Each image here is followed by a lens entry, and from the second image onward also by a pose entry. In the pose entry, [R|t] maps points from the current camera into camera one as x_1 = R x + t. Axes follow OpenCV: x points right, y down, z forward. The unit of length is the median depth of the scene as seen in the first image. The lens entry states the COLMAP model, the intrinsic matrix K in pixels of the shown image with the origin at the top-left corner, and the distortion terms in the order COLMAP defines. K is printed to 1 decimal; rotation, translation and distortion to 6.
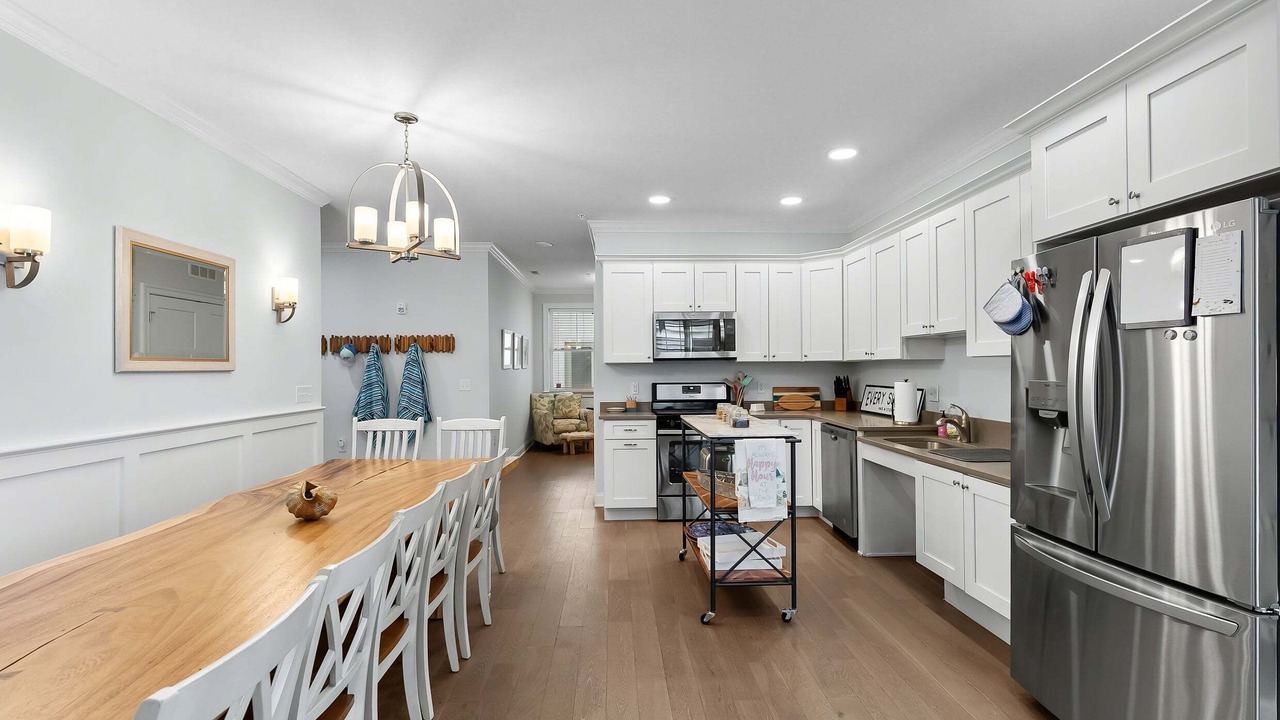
lens RADIAL K [[582.9, 0, 642.7], [0, 582.9, 364.1], [0, 0, 1]] dist [0.000037, -0.000460]
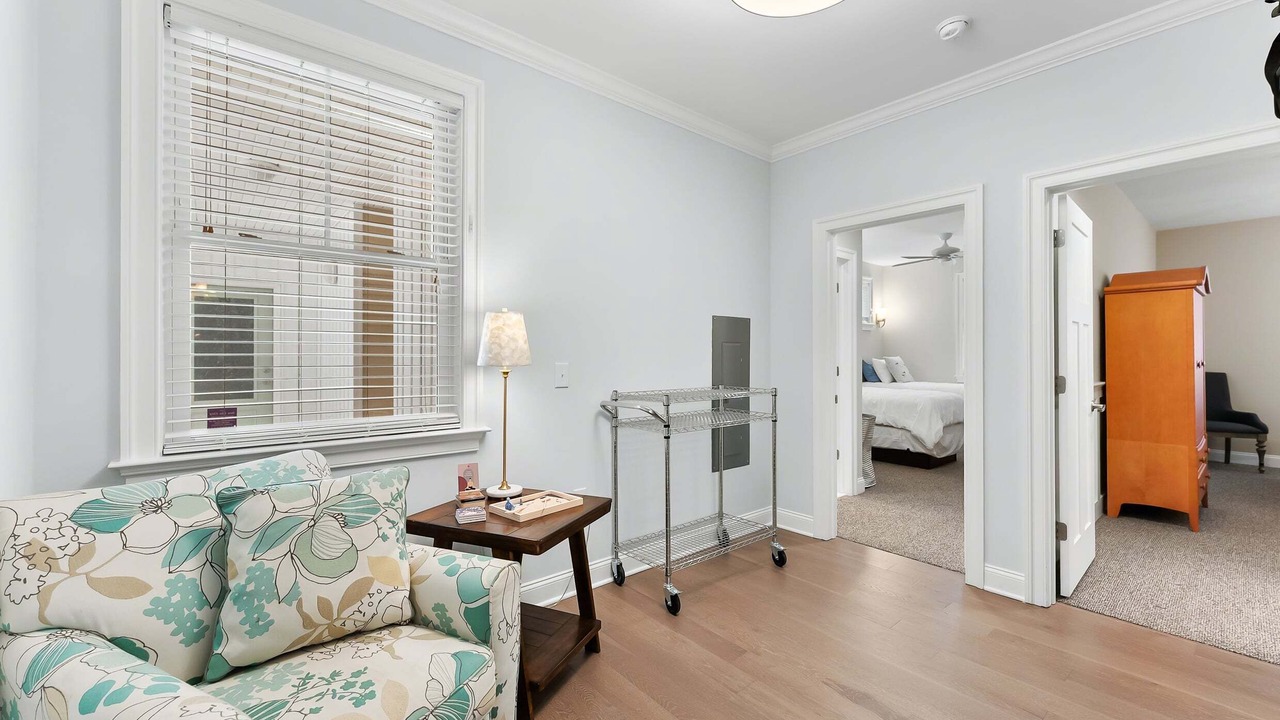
lens RADIAL K [[522.1, 0, 642.5], [0, 522.1, 362.5], [0, 0, 1]] dist [0.000934, -0.000109]
pose [[0.801587, 0.002883, 0.597871, -0.343612], [-0.007706, 0.999955, 0.005510, 0.040052], [-0.597828, -0.009024, 0.801573, 1.956251]]
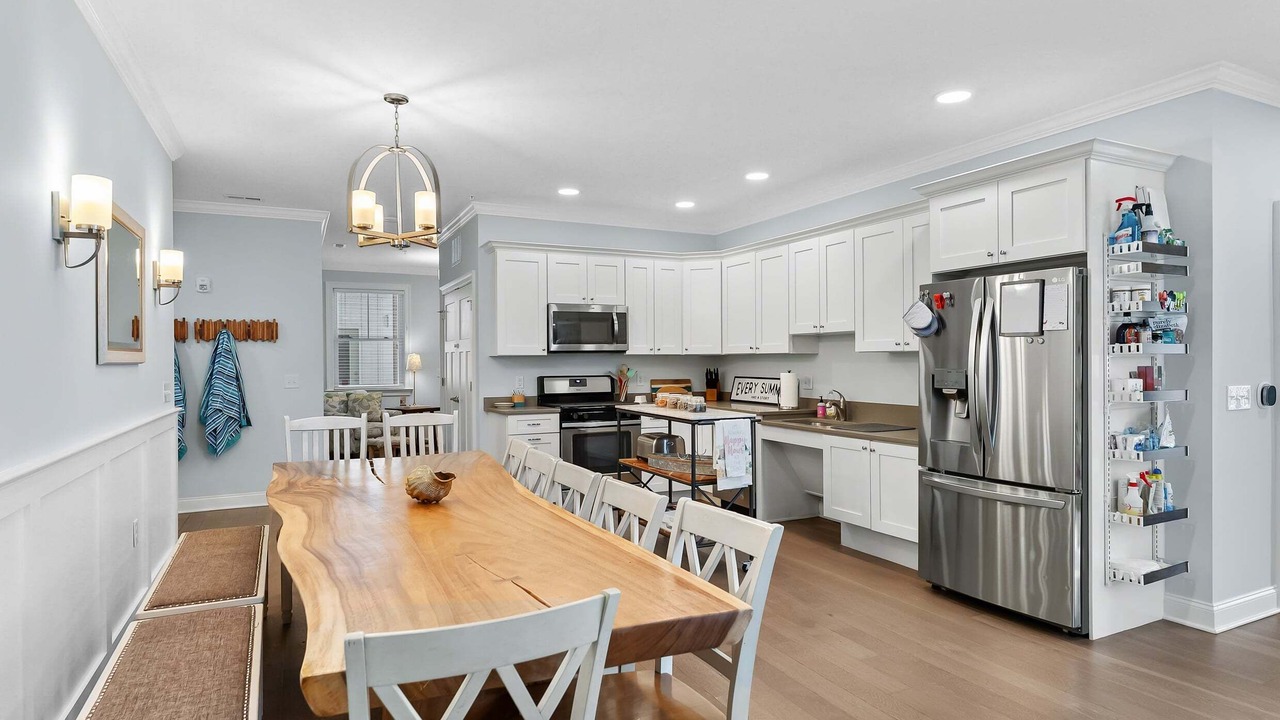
lens RADIAL K [[701.4, 0, 640.3], [0, 701.4, 362.3], [0, 0, 1]] dist [0.002970, 0.000253]
pose [[0.916629, 0.000462, 0.399739, -0.397470], [-0.003475, 0.999971, 0.006813, 0.000971], [-0.399724, -0.007634, 0.916604, -0.176158]]
